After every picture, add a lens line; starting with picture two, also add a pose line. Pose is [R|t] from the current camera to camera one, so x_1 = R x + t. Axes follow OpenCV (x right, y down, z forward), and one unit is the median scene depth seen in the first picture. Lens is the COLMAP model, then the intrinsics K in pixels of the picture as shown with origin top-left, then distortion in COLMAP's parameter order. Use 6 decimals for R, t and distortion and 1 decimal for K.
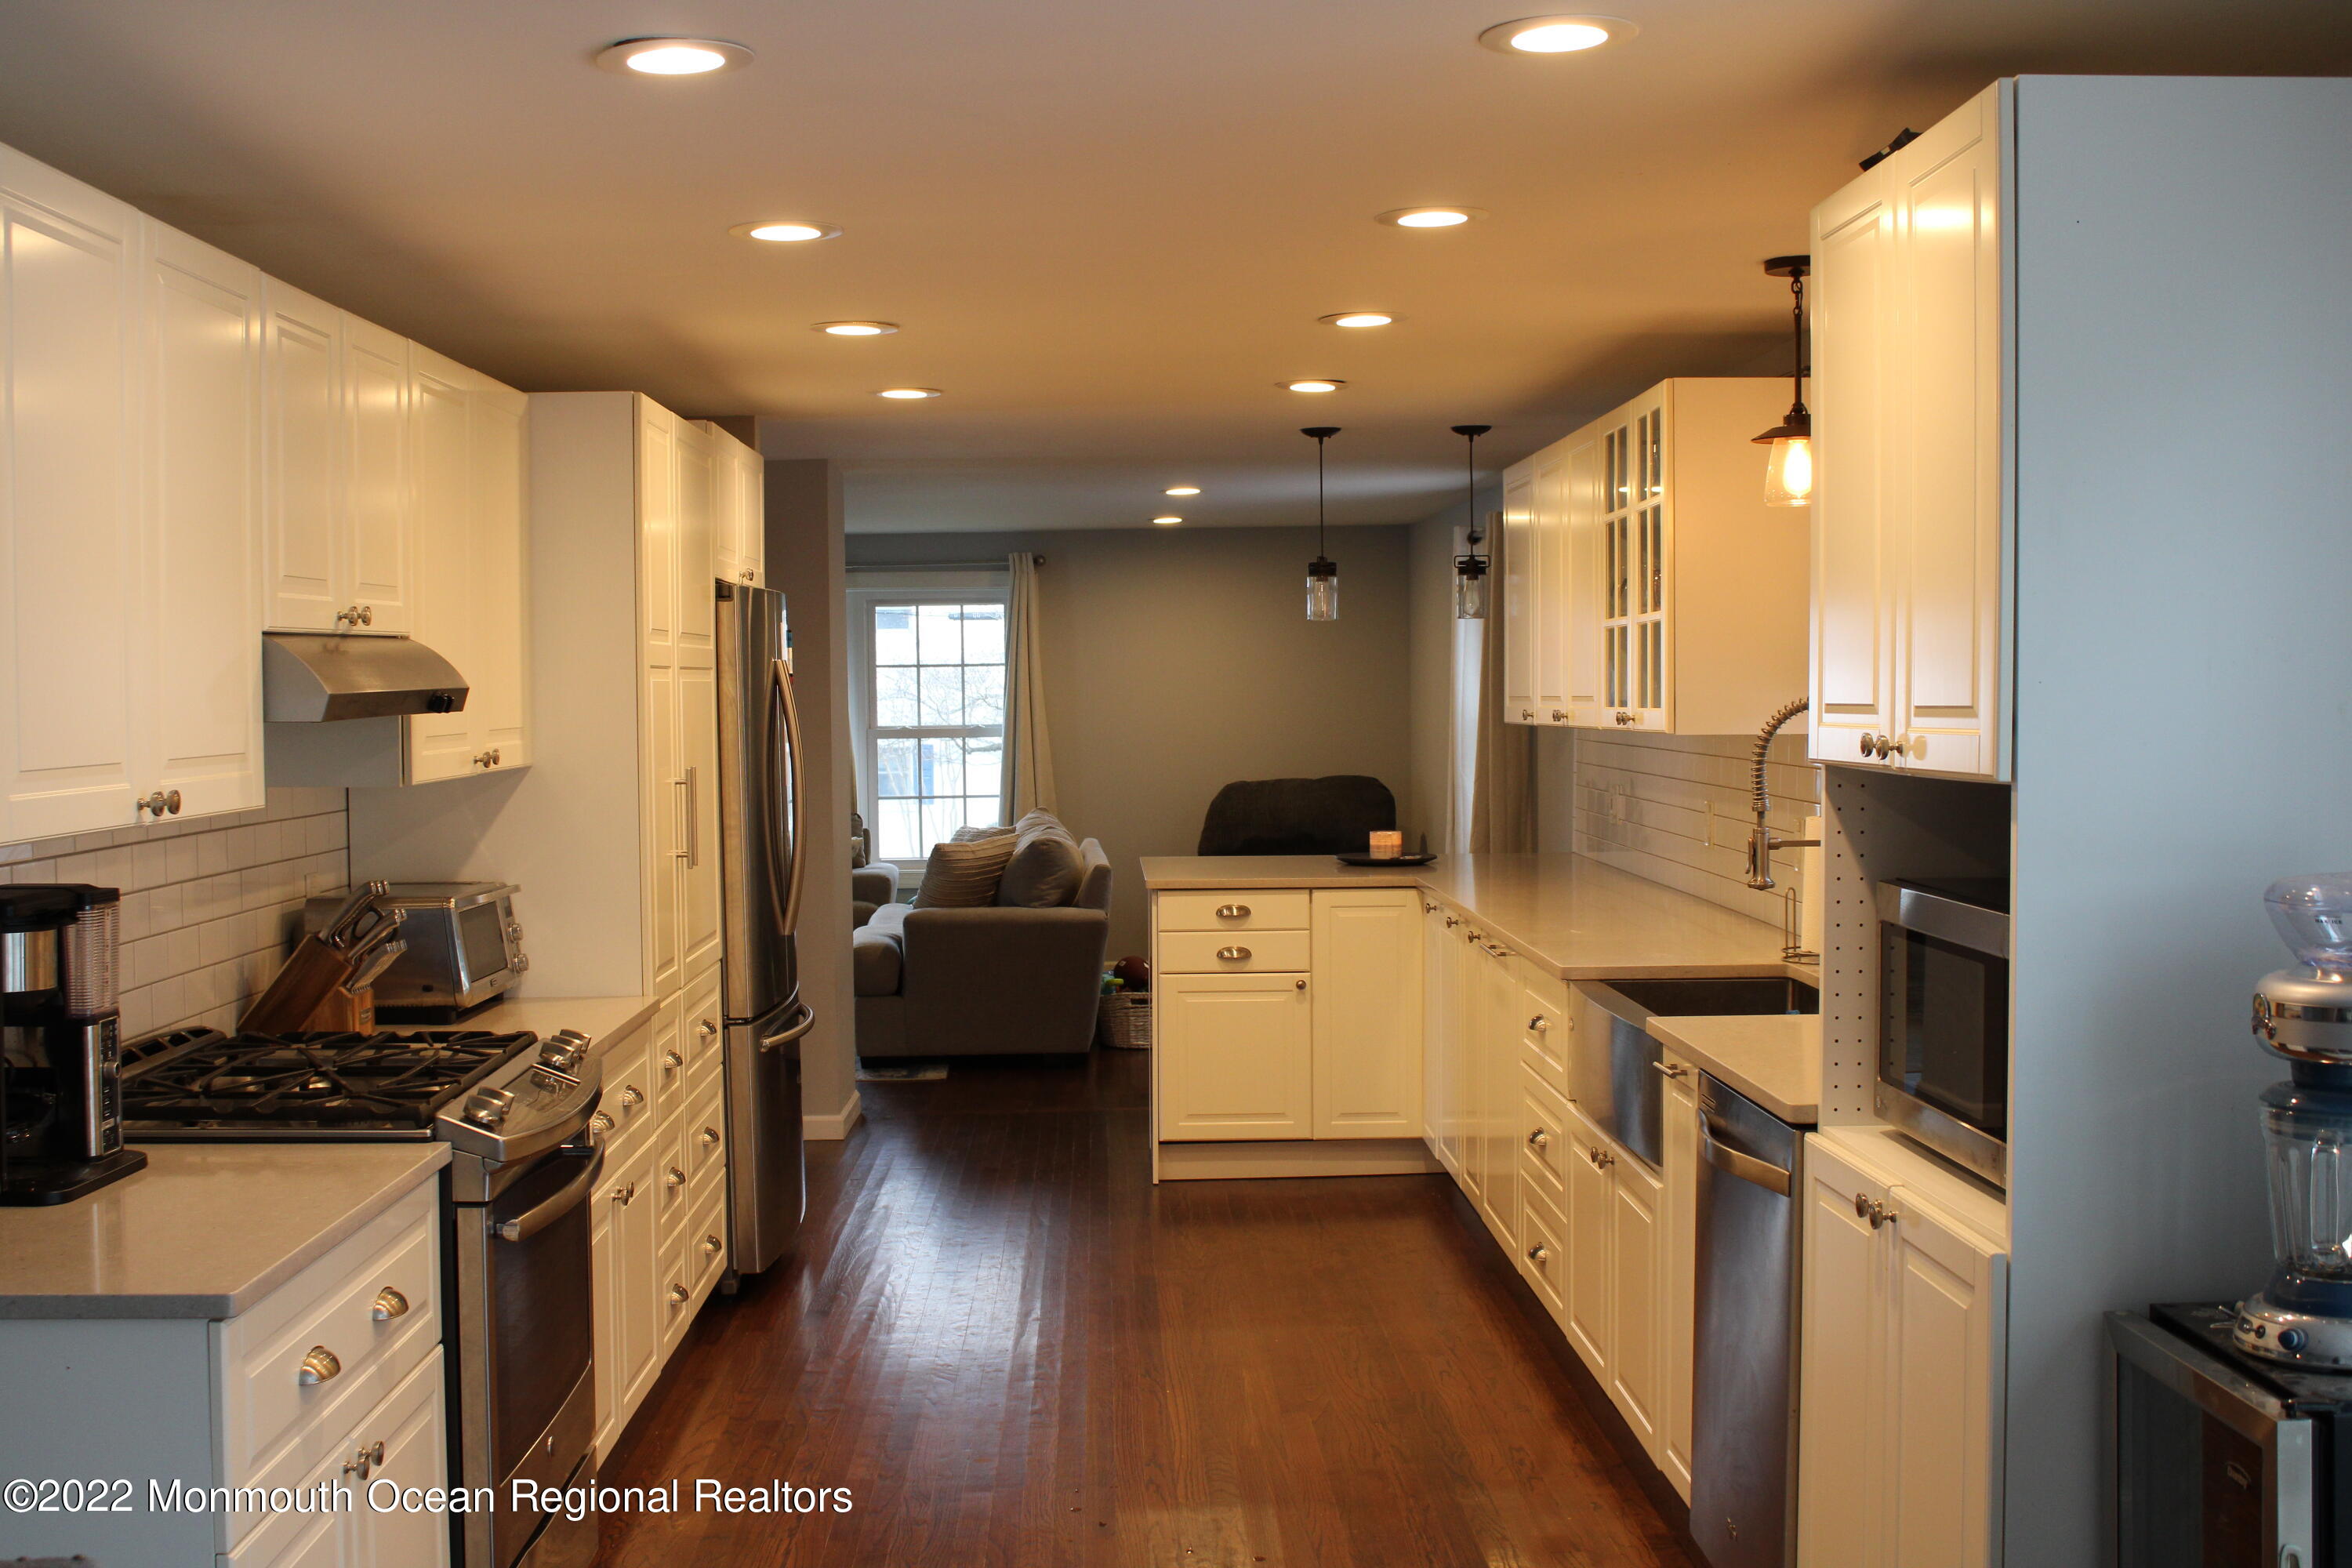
lens RADIAL K [[2627.3, 0, 1168.5], [0, 2627.3, 789.1], [0, 0, 1]] dist [-0.060507, 0.000000]
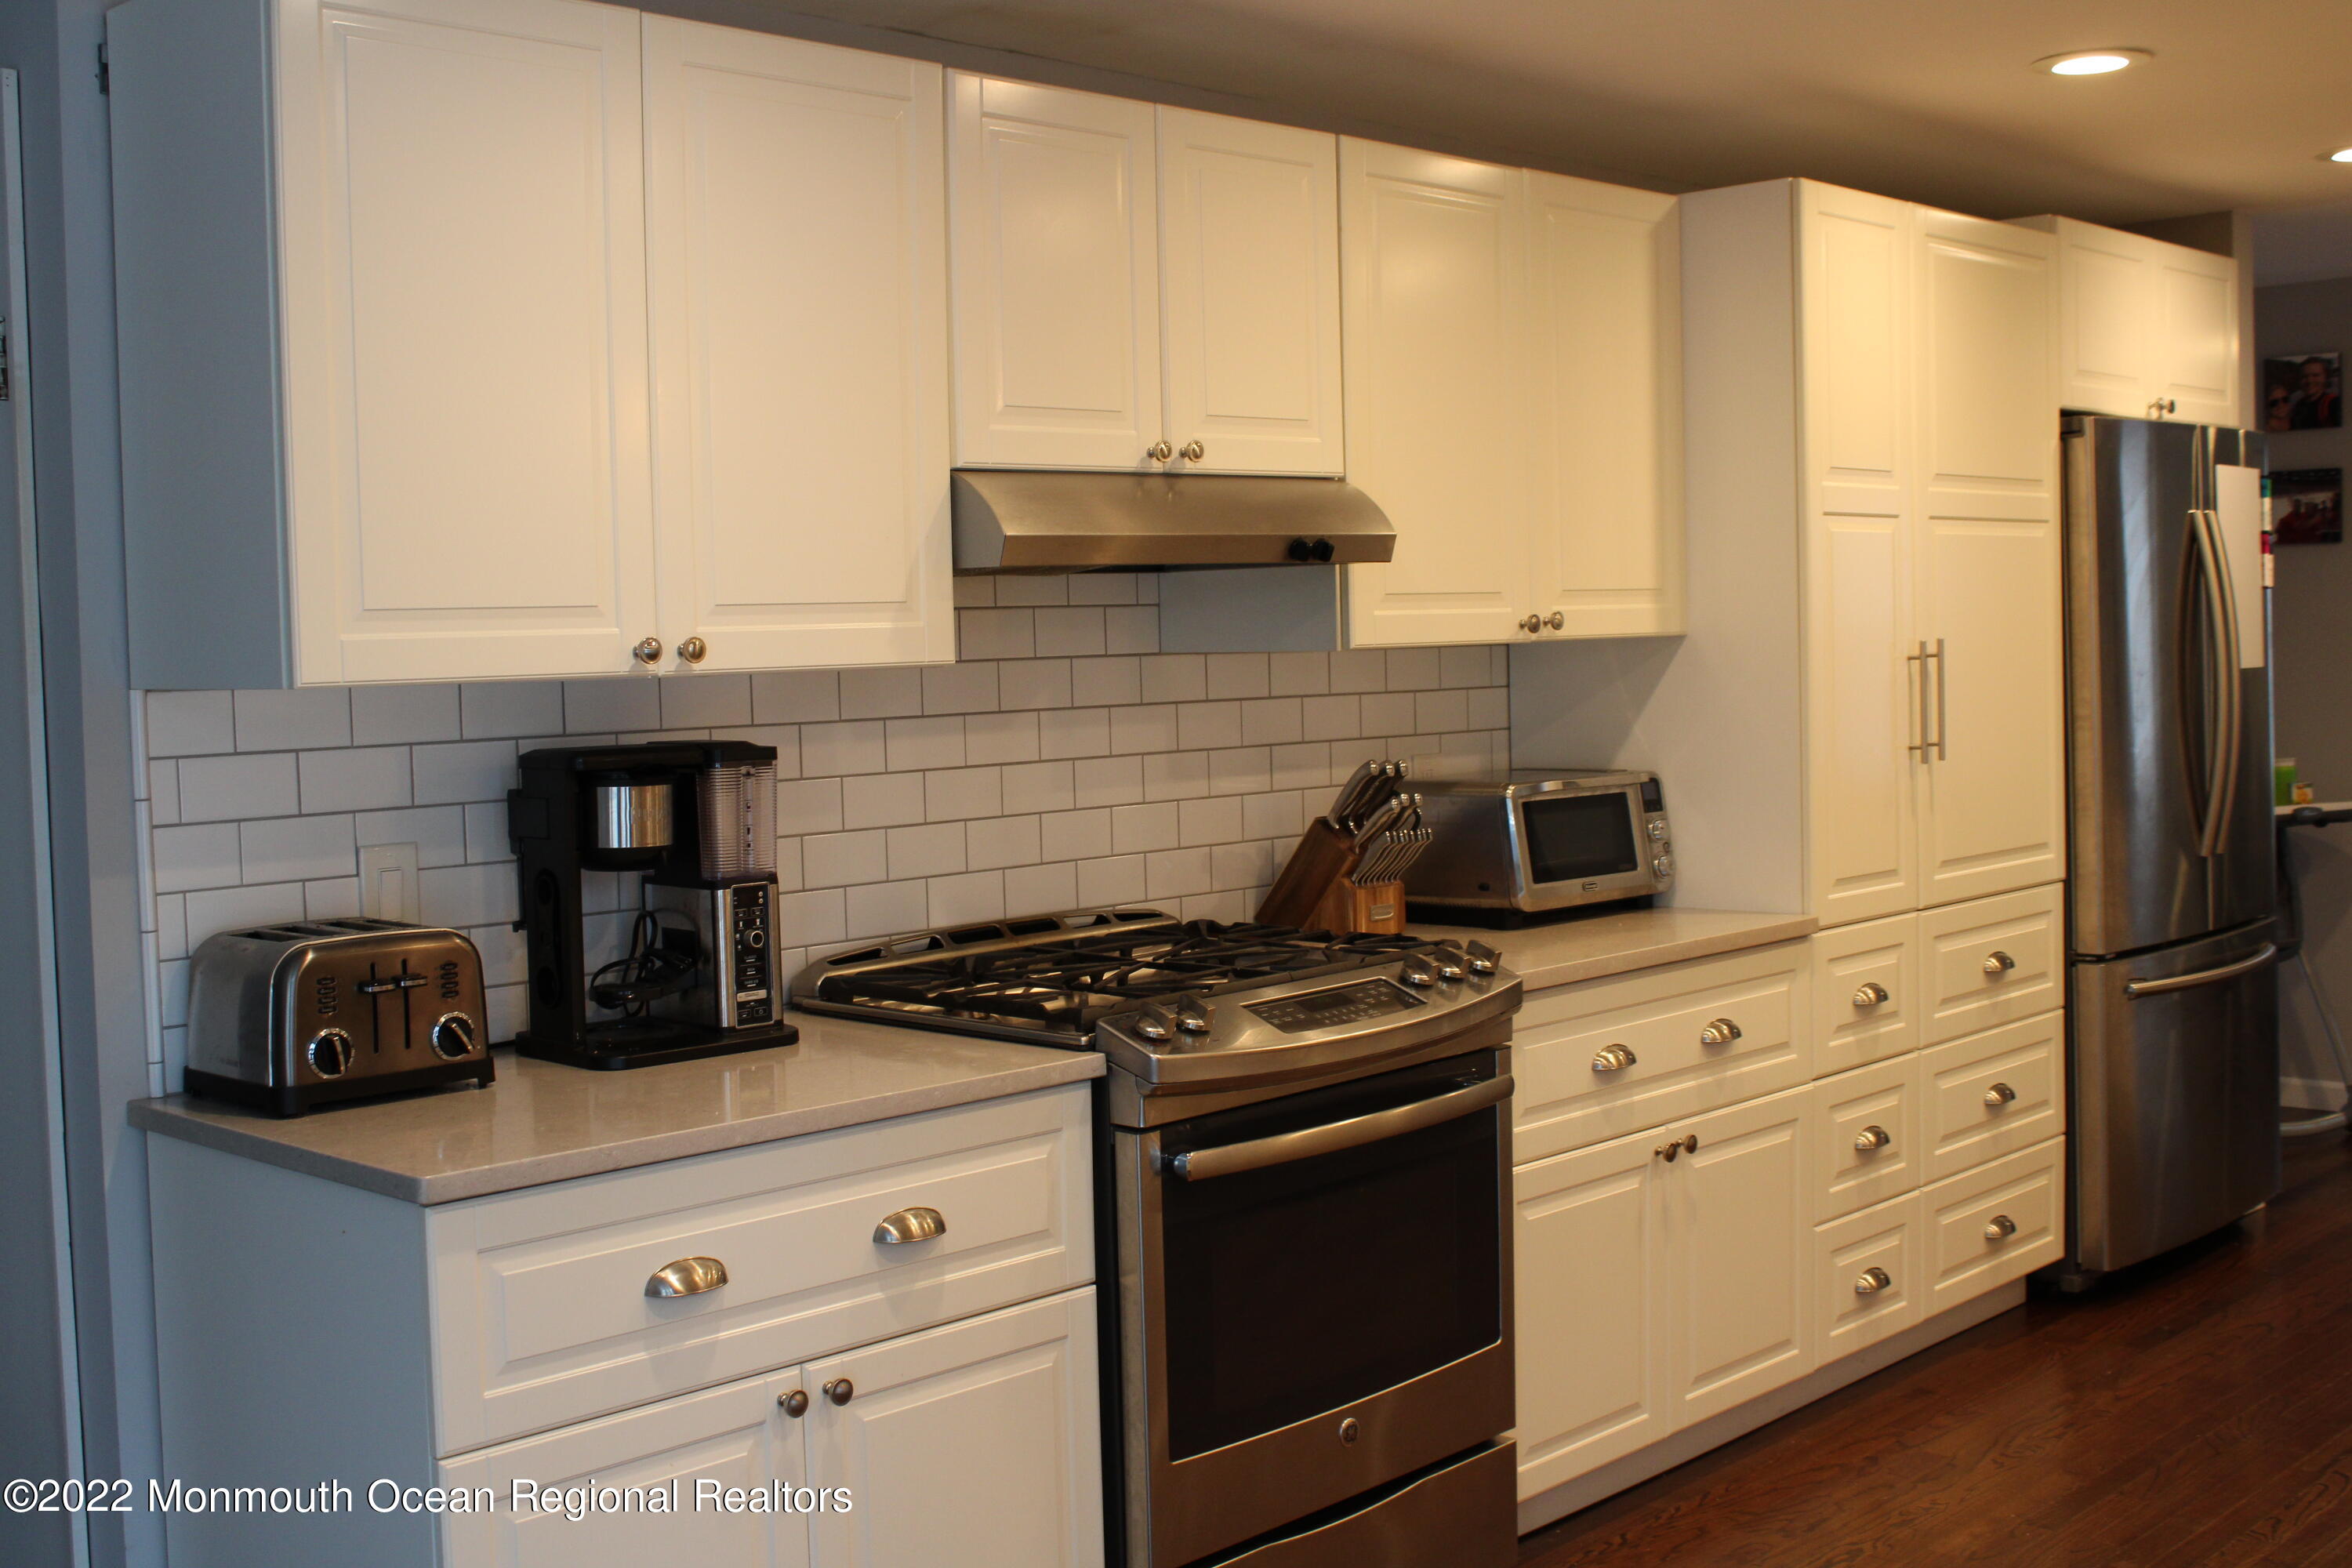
lens RADIAL K [[2627.3, 0, 1177.0], [0, 2627.3, 781.0], [0, 0, 1]] dist [-0.060507, 0.000000]
pose [[0.708463, 0.028046, -0.705191, 0.313635], [-0.007337, 0.999449, 0.032378, 0.015808], [0.705710, -0.017765, 0.708278, 0.366194]]
